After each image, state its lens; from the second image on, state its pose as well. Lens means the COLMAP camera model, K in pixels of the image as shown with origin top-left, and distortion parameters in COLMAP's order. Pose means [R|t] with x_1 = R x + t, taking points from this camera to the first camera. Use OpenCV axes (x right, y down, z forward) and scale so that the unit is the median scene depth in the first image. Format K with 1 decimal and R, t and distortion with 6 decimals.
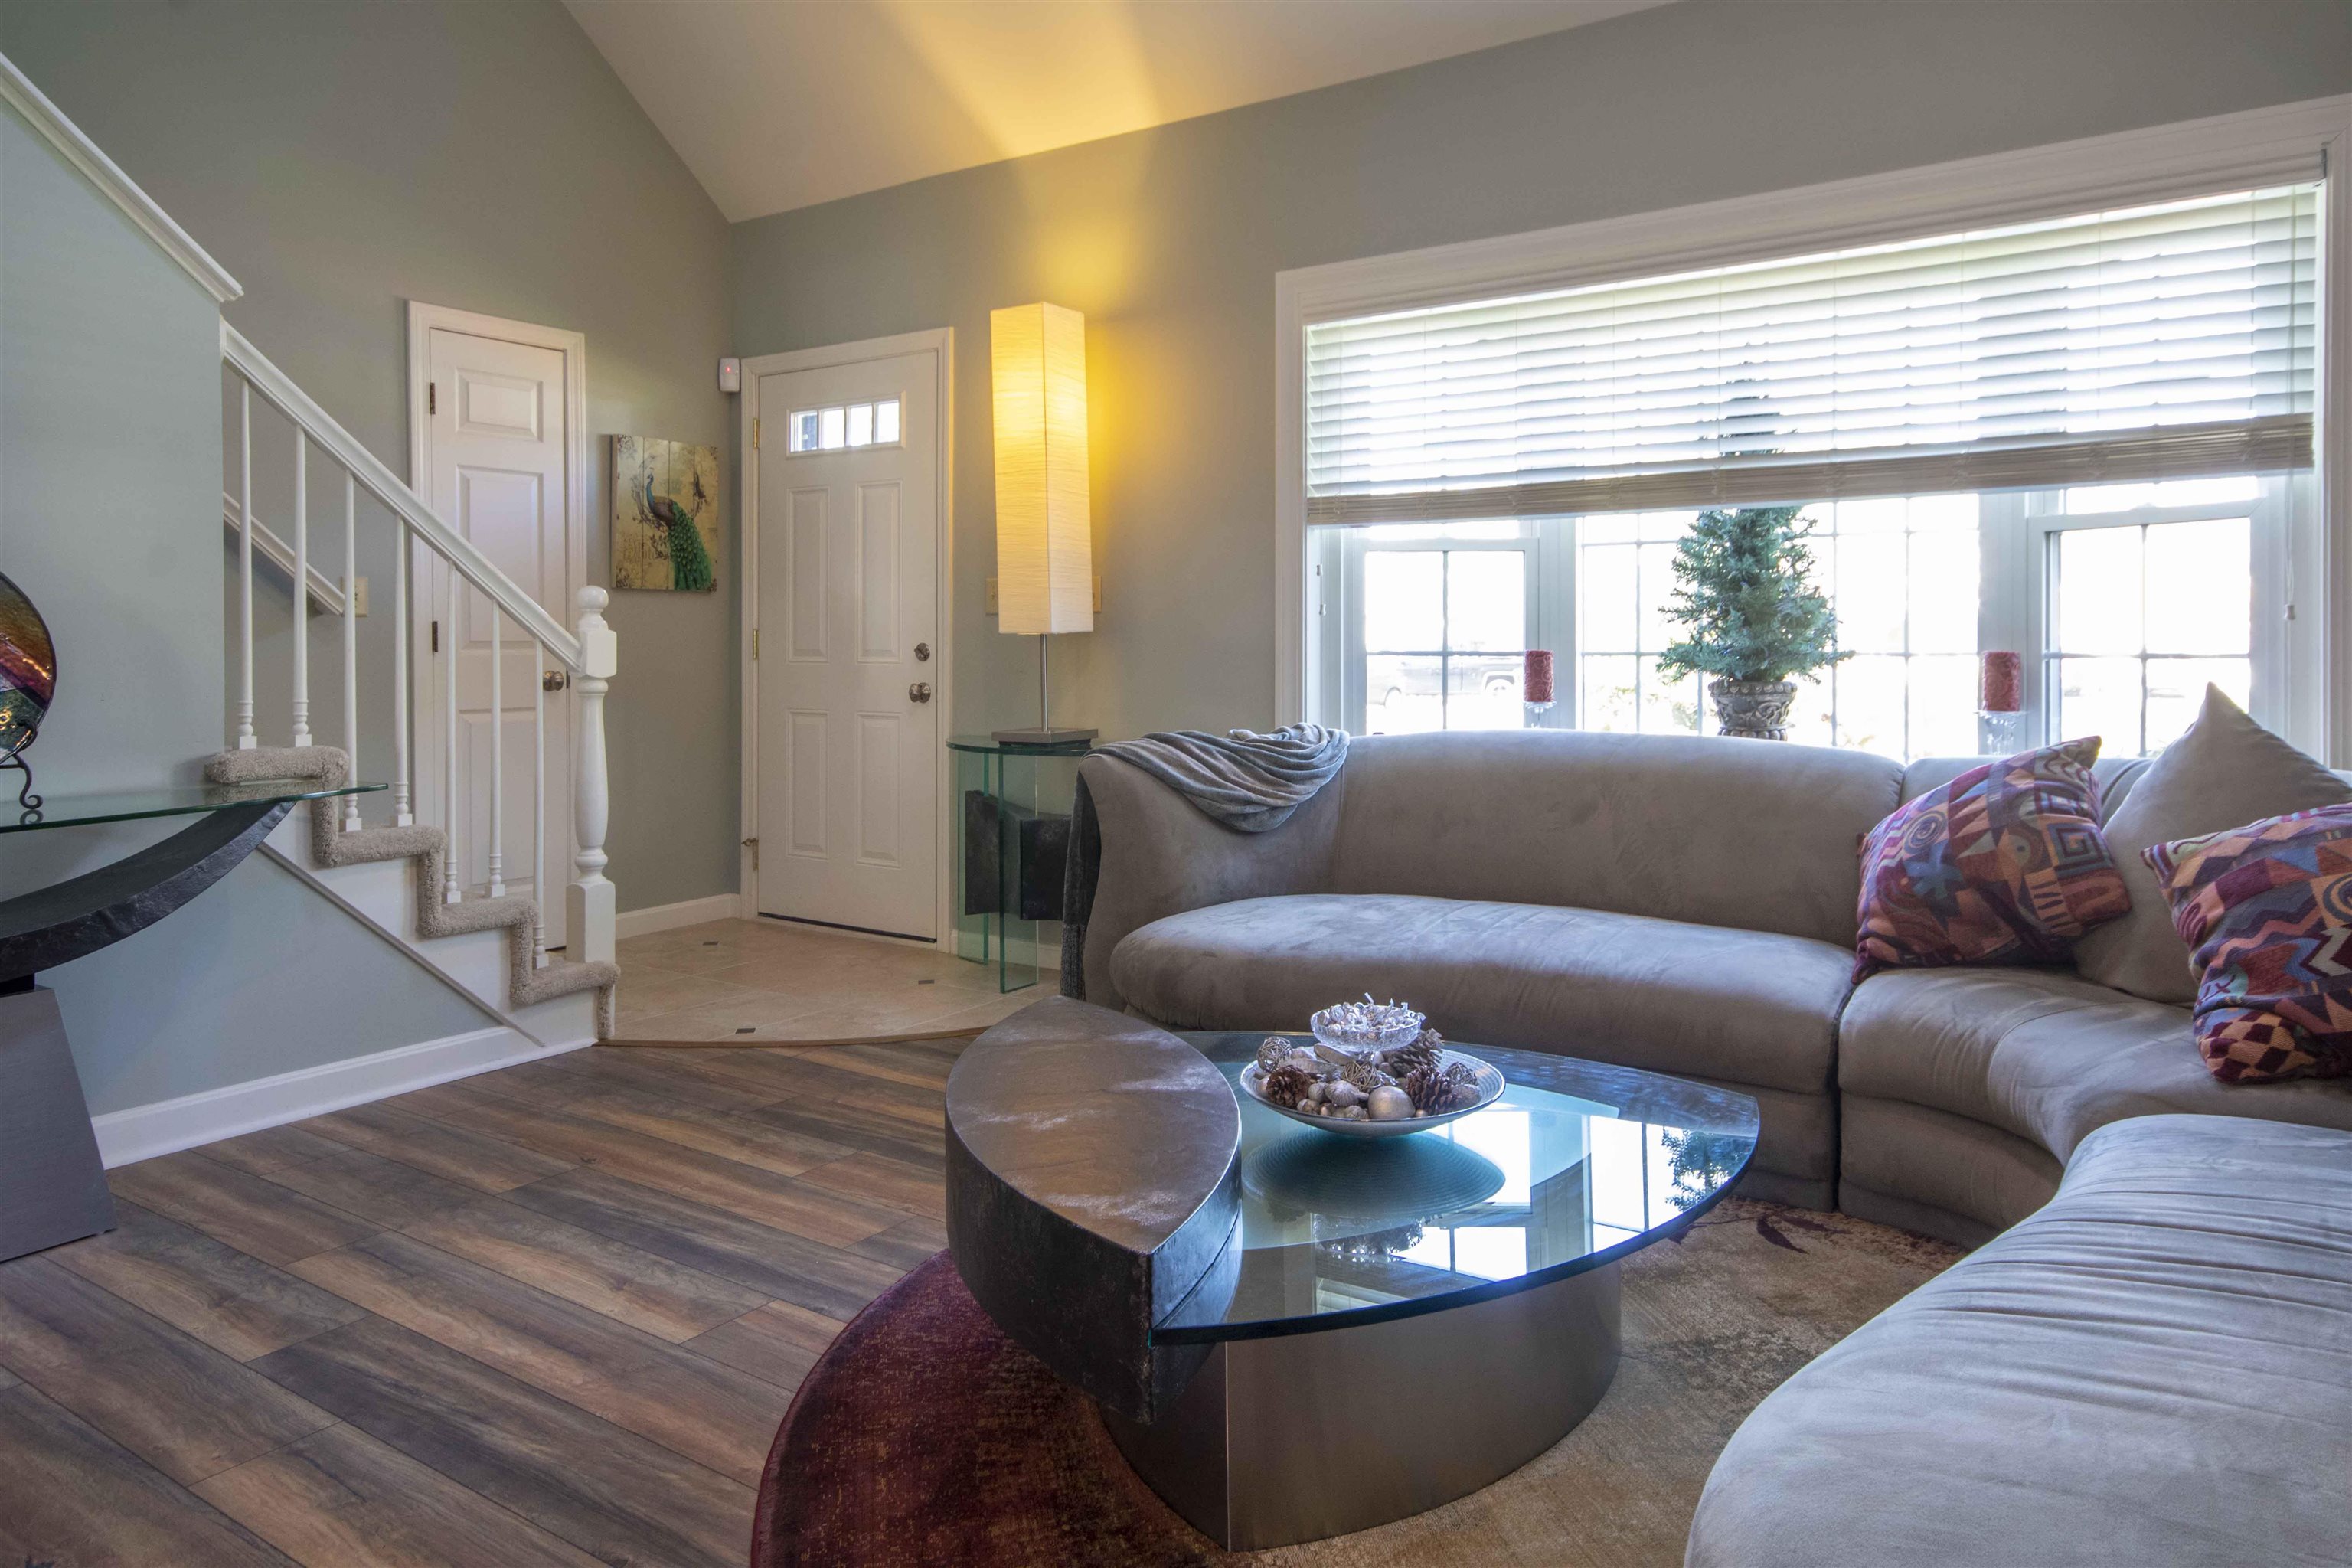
lens RADIAL K [[1476.7, 0, 1228.6], [0, 1476.7, 652.2], [0, 0, 1]] dist [0.017258, 0.004009]
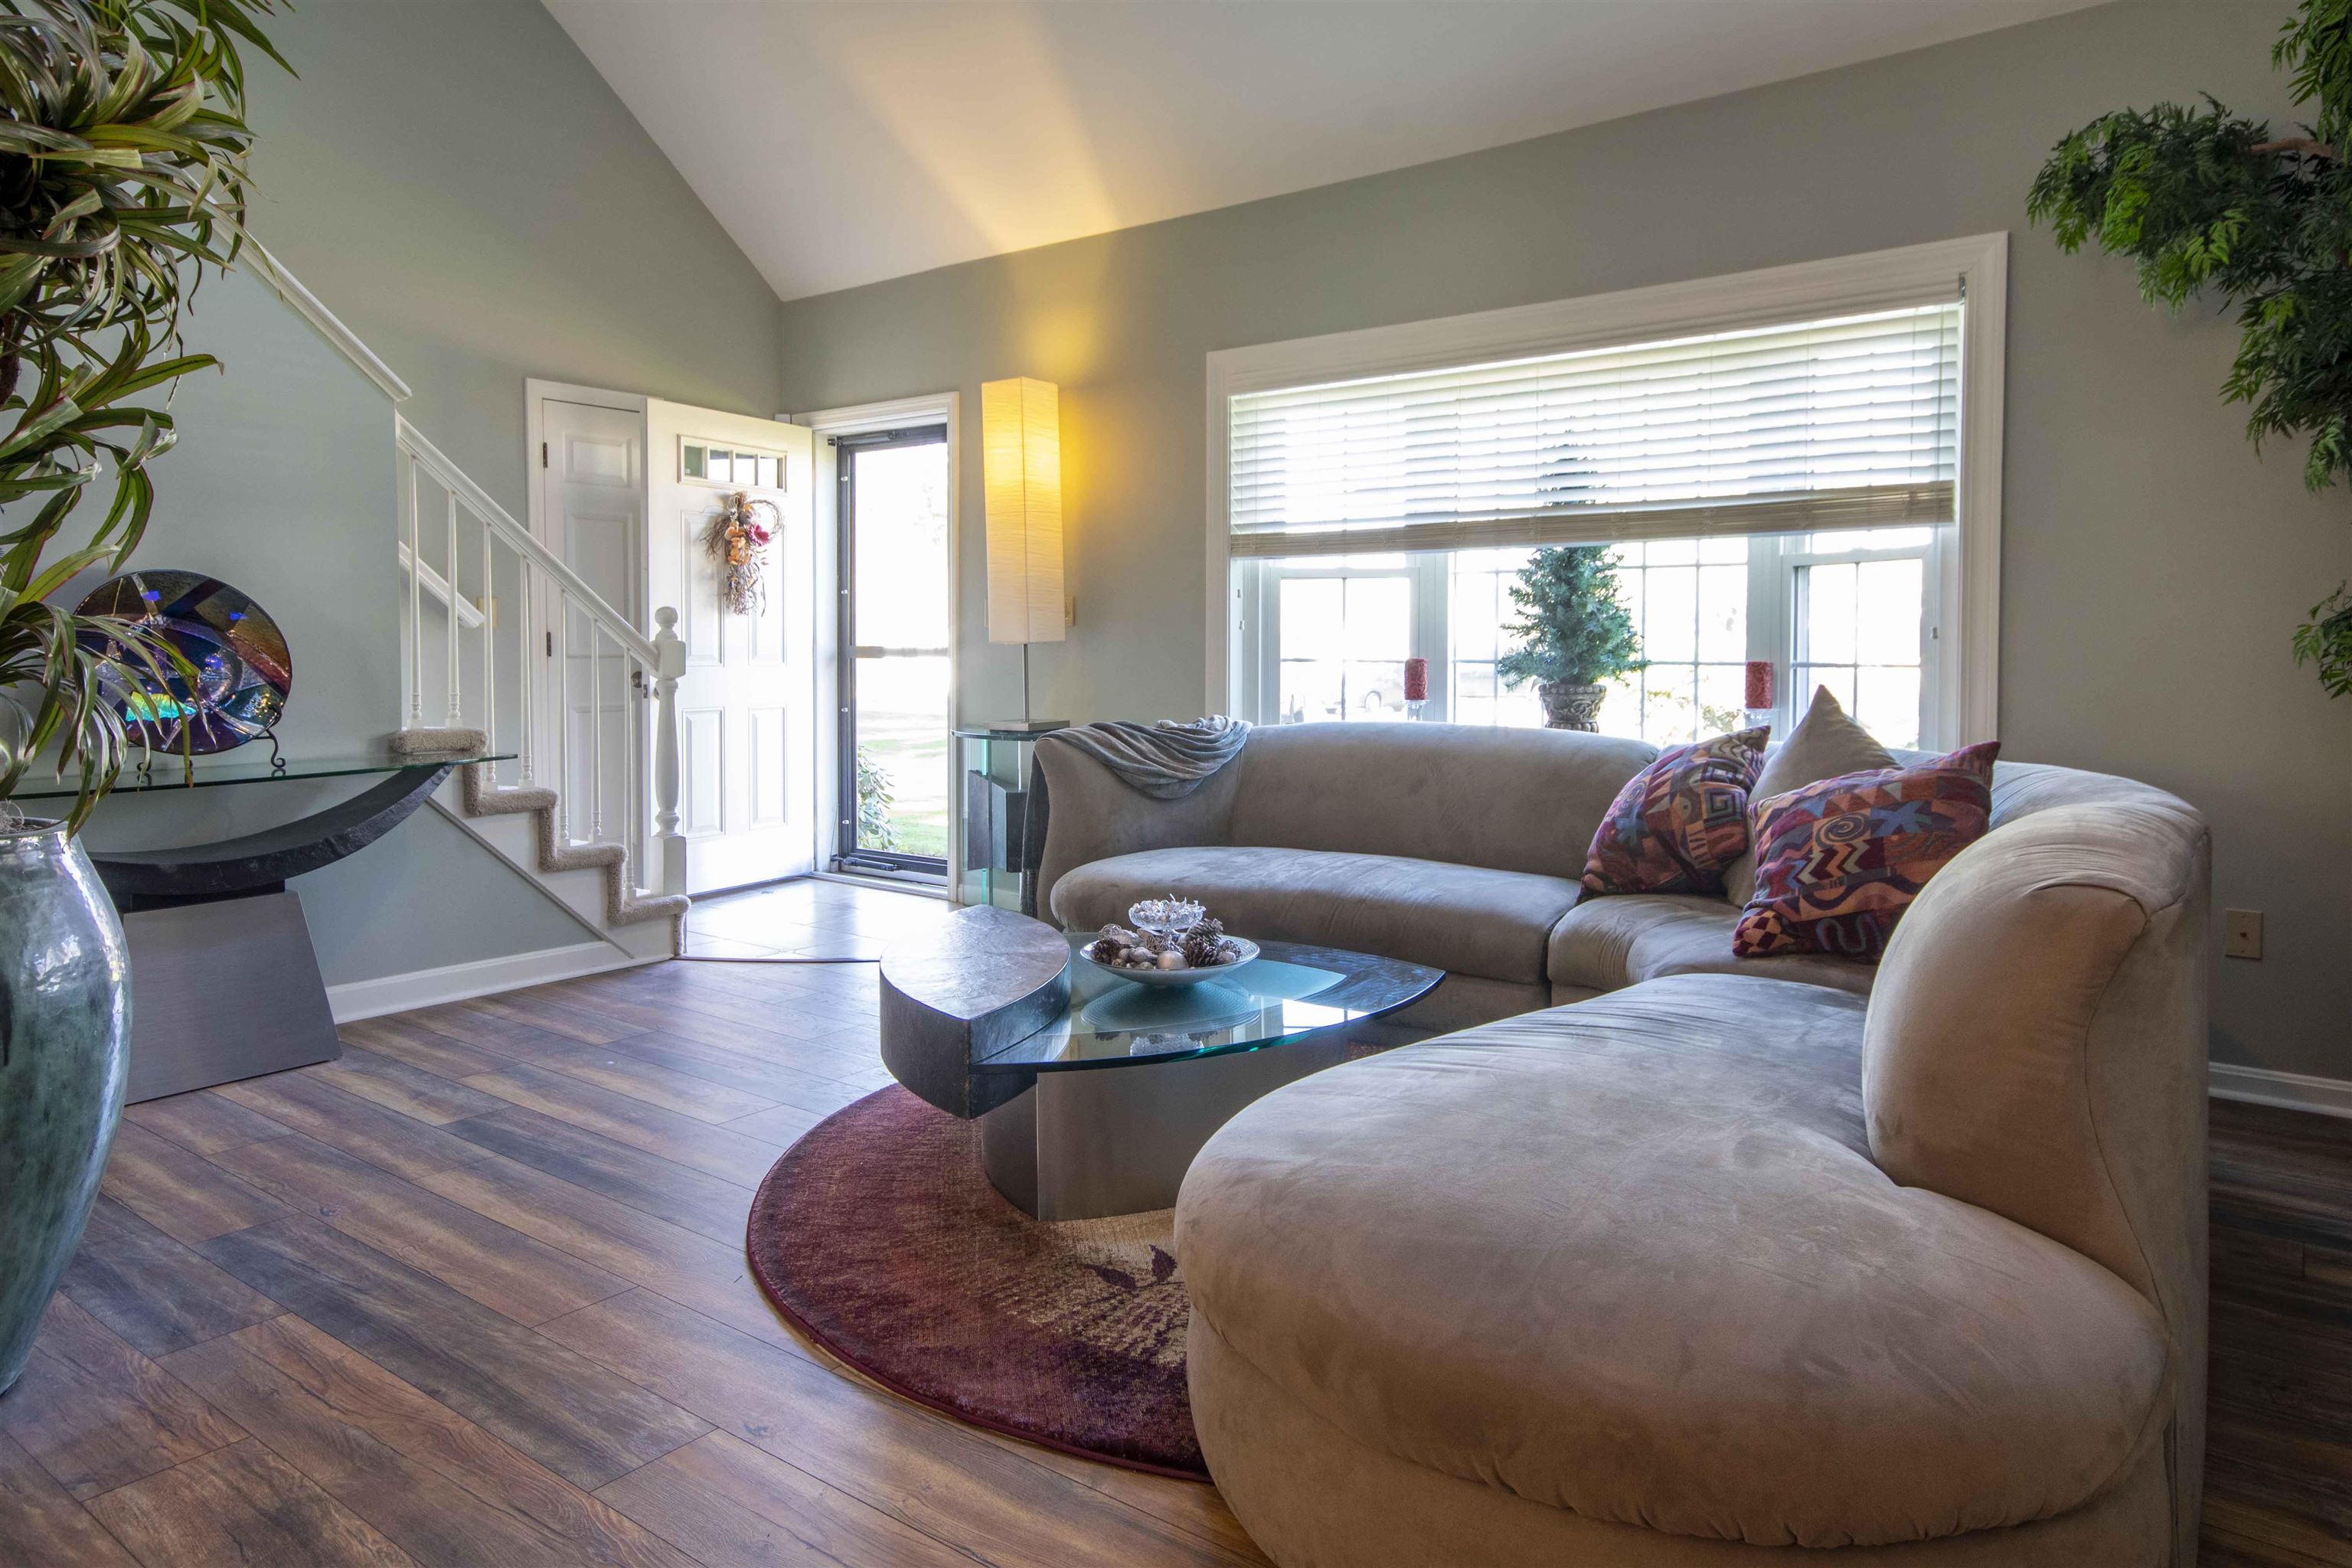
lens RADIAL K [[1476.7, 0, 1239.1], [0, 1476.7, 692.9], [0, 0, 1]] dist [0.017258, 0.004009]
pose [[0.998595, 0.004896, -0.052757, 0.171511], [-0.003502, 0.999643, 0.026485, -0.006410], [0.052868, -0.026263, 0.998256, -0.331511]]
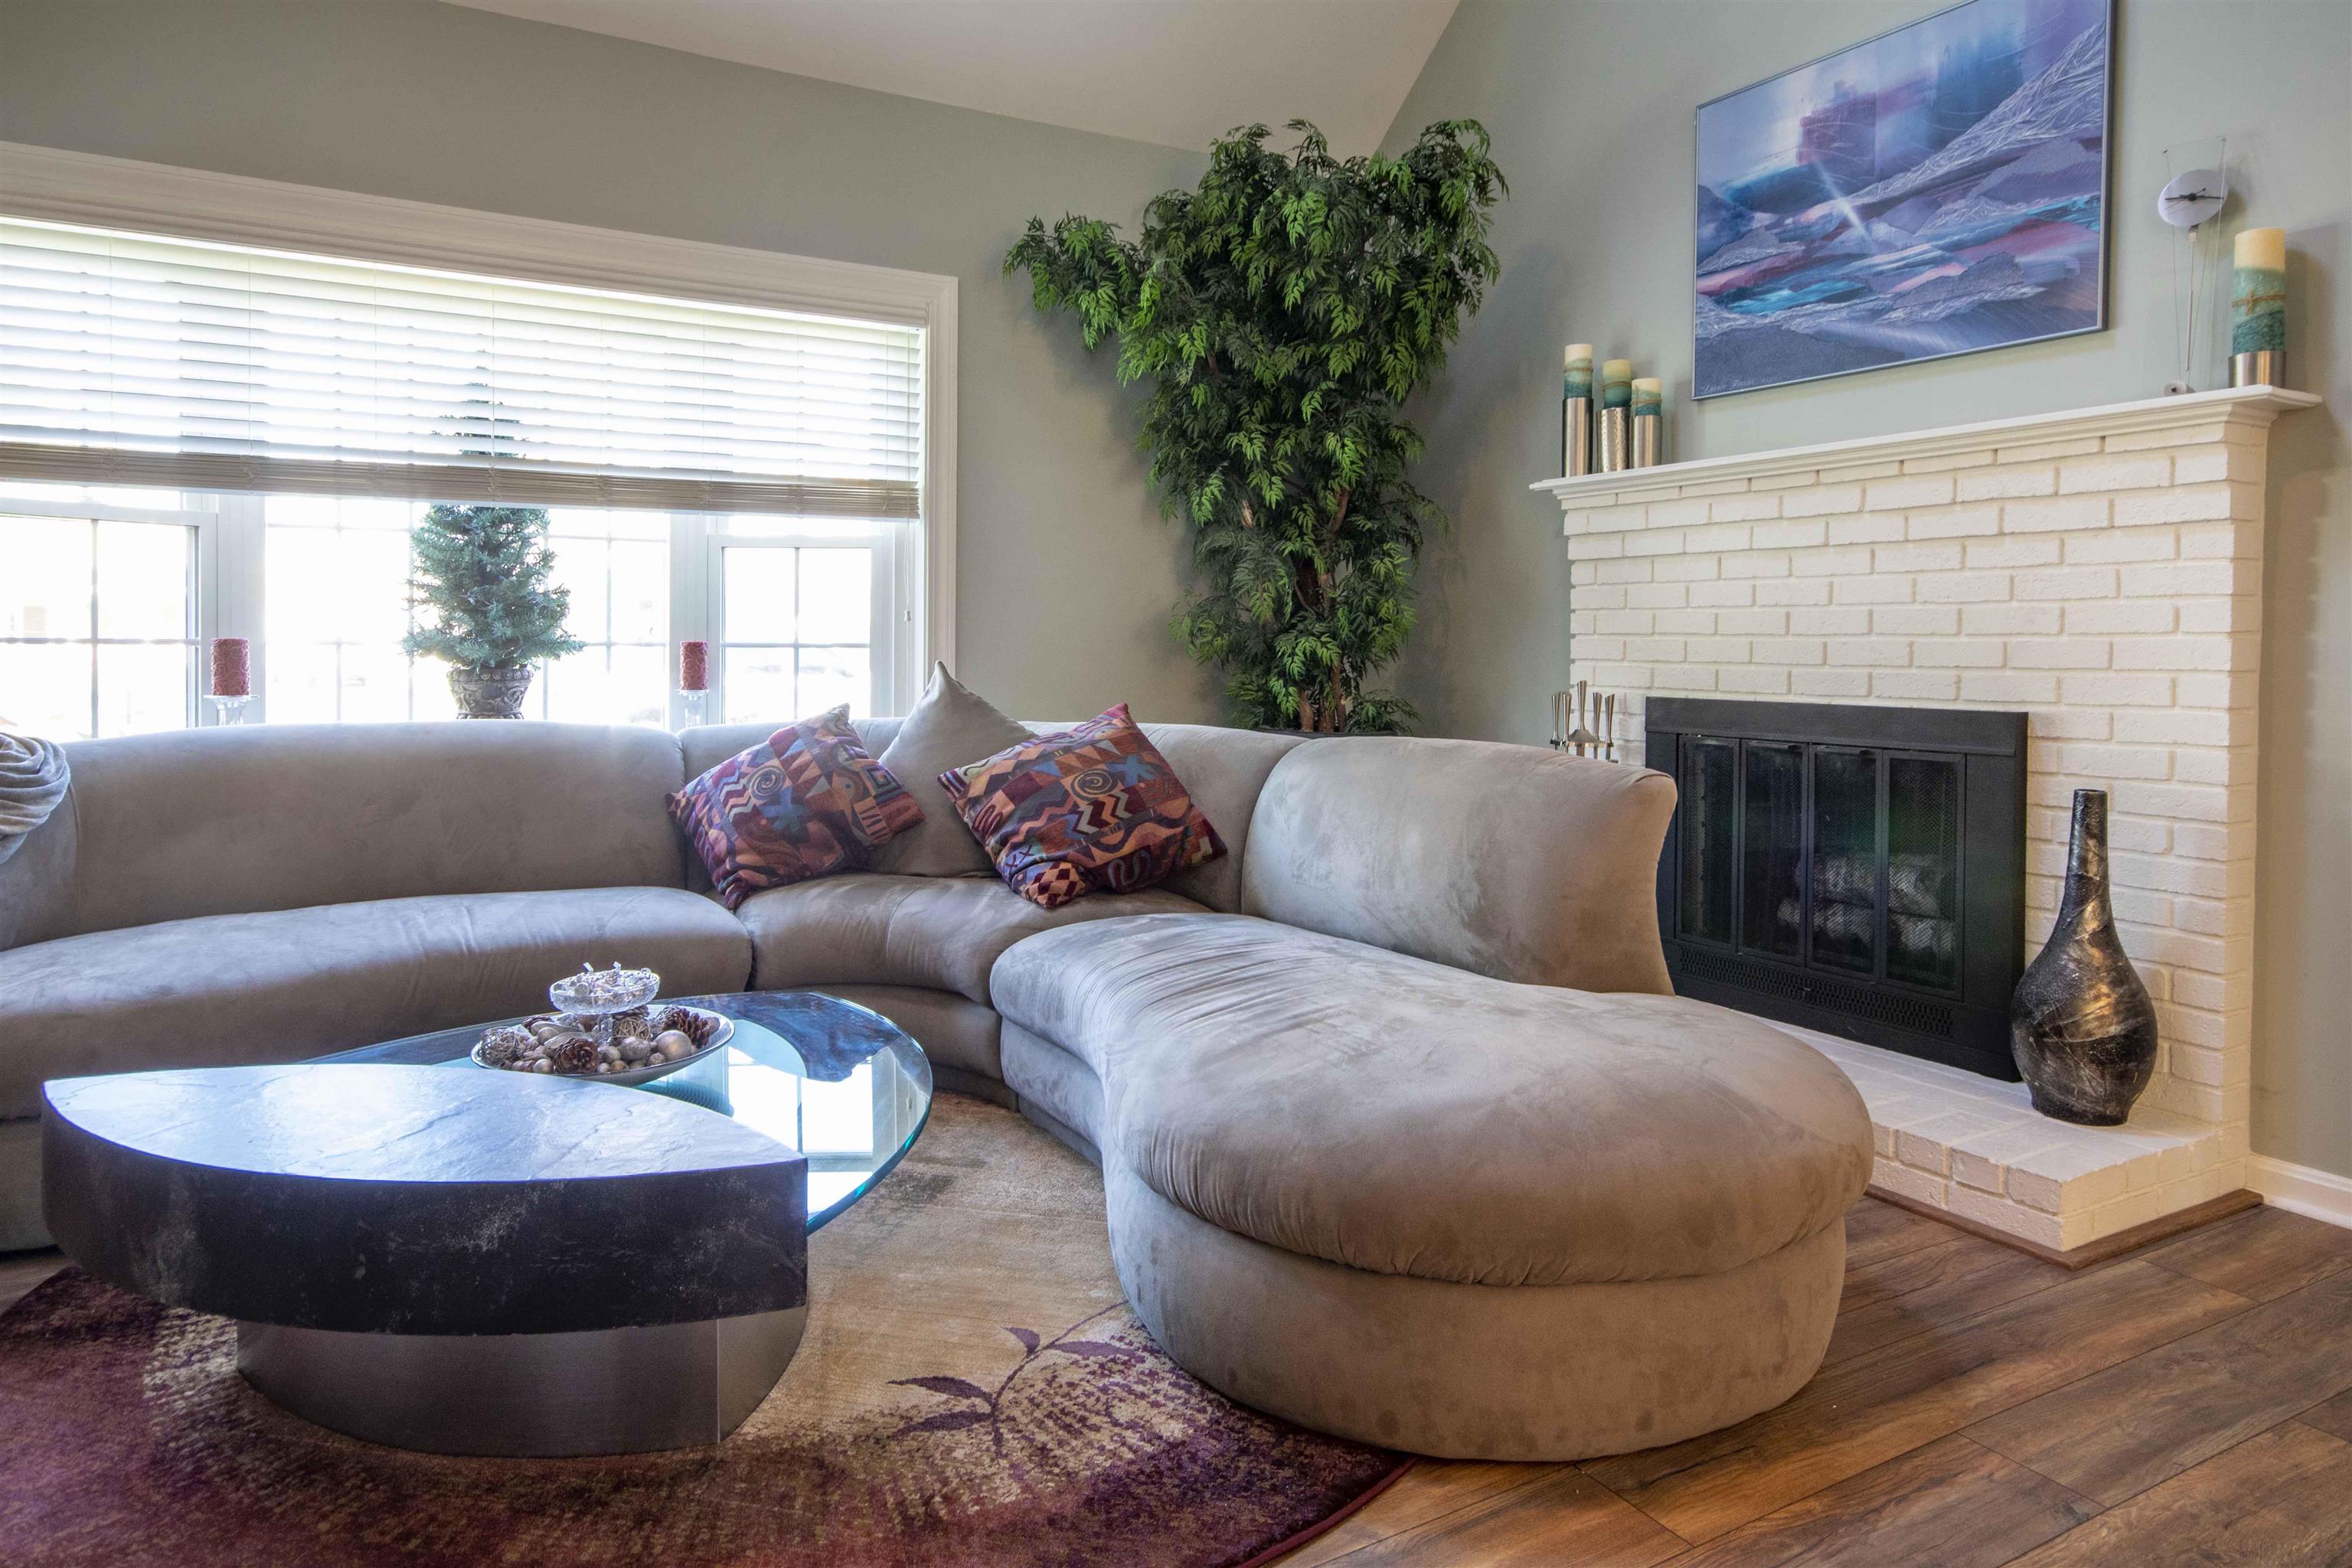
lens RADIAL K [[1476.7, 0, 1172.3], [0, 1476.7, 672.5], [0, 0, 1]] dist [0.017258, 0.004009]
pose [[0.440253, -0.012694, 0.897784, -0.484362], [-0.003062, 0.999873, 0.015640, 0.005257], [-0.897868, -0.009635, 0.440159, 0.120639]]
